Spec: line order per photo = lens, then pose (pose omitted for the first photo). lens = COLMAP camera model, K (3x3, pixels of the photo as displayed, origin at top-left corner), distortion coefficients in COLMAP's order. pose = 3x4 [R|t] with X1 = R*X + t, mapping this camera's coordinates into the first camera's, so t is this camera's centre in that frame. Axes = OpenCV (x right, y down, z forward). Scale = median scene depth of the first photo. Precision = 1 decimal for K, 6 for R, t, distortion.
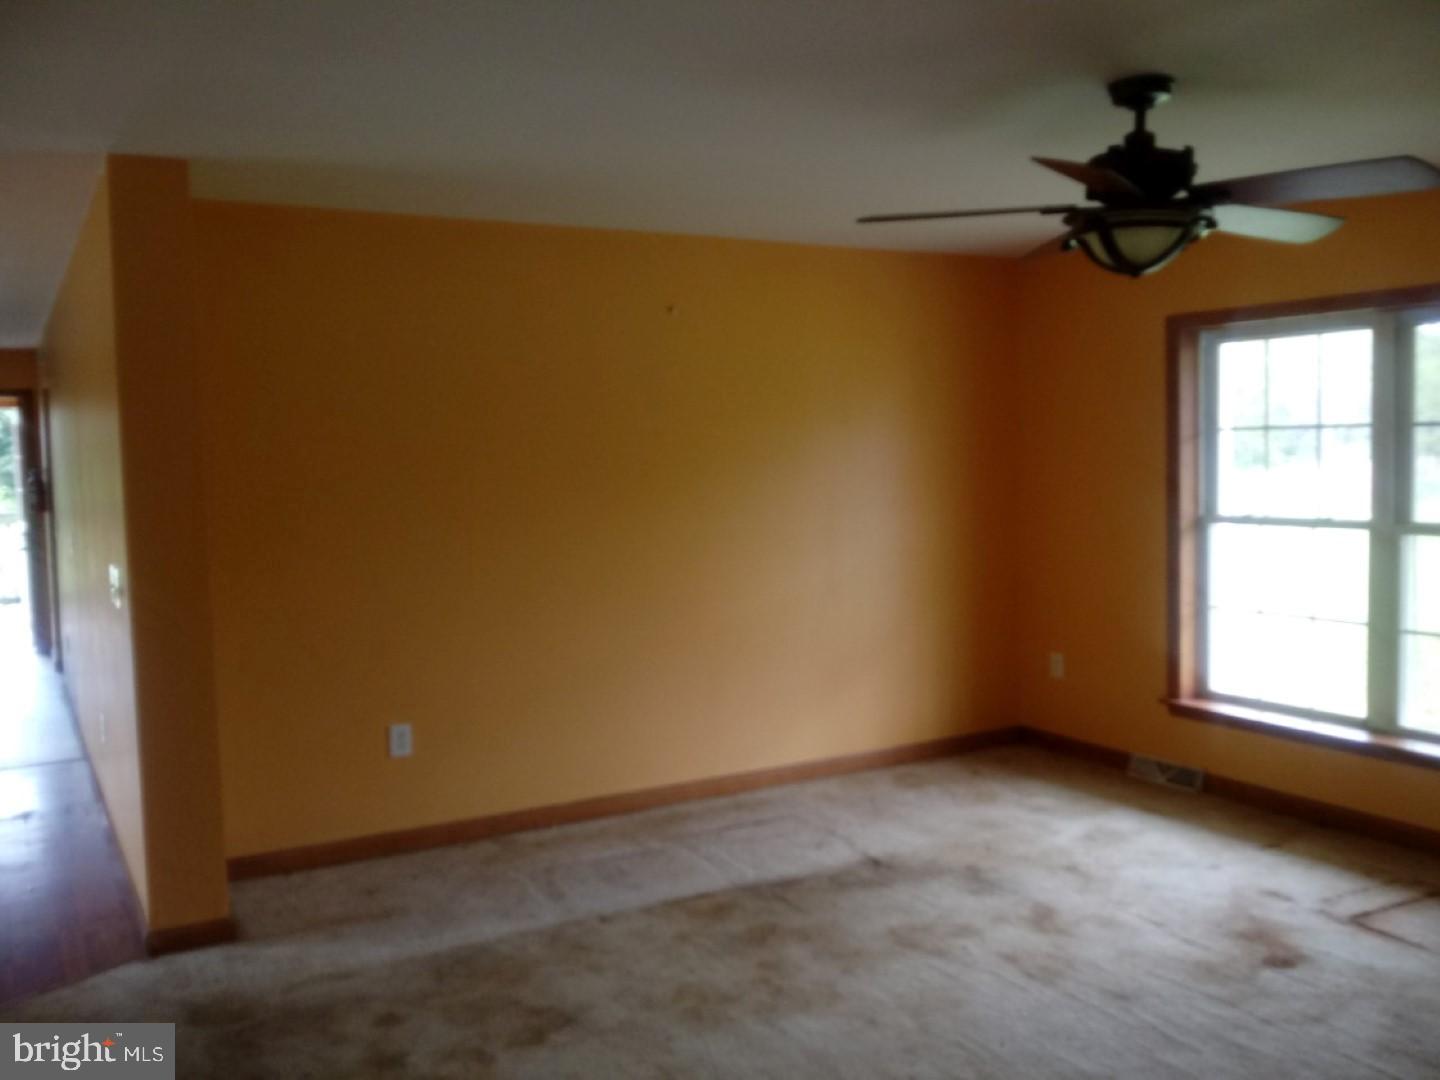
lens RADIAL K [[1296.8, 0, 720.0], [0, 1296.8, 540.0], [0, 0, 1]] dist [0.003478, -0.071987]
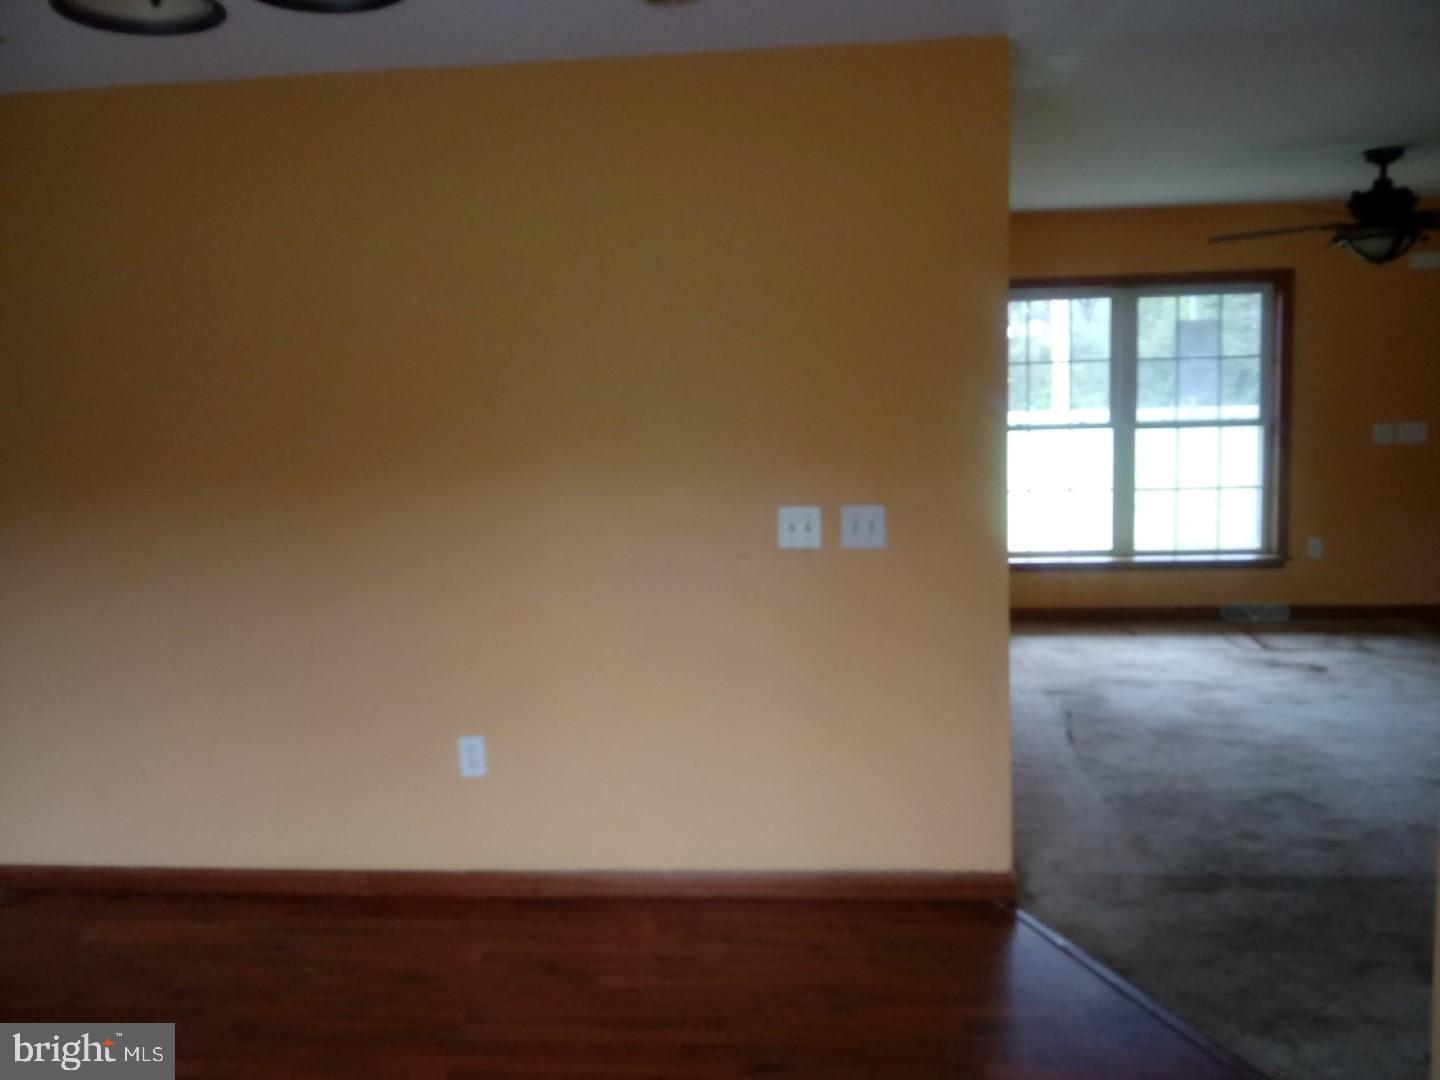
lens RADIAL K [[1296.8, 0, 720.0], [0, 1296.8, 540.0], [0, 0, 1]] dist [0.003478, -0.071987]
pose [[0.559235, -0.103152, 0.822566, -1.102070], [0.082750, 0.994219, 0.068419, -0.020522], [-0.824869, 0.029805, 0.564538, 0.528027]]
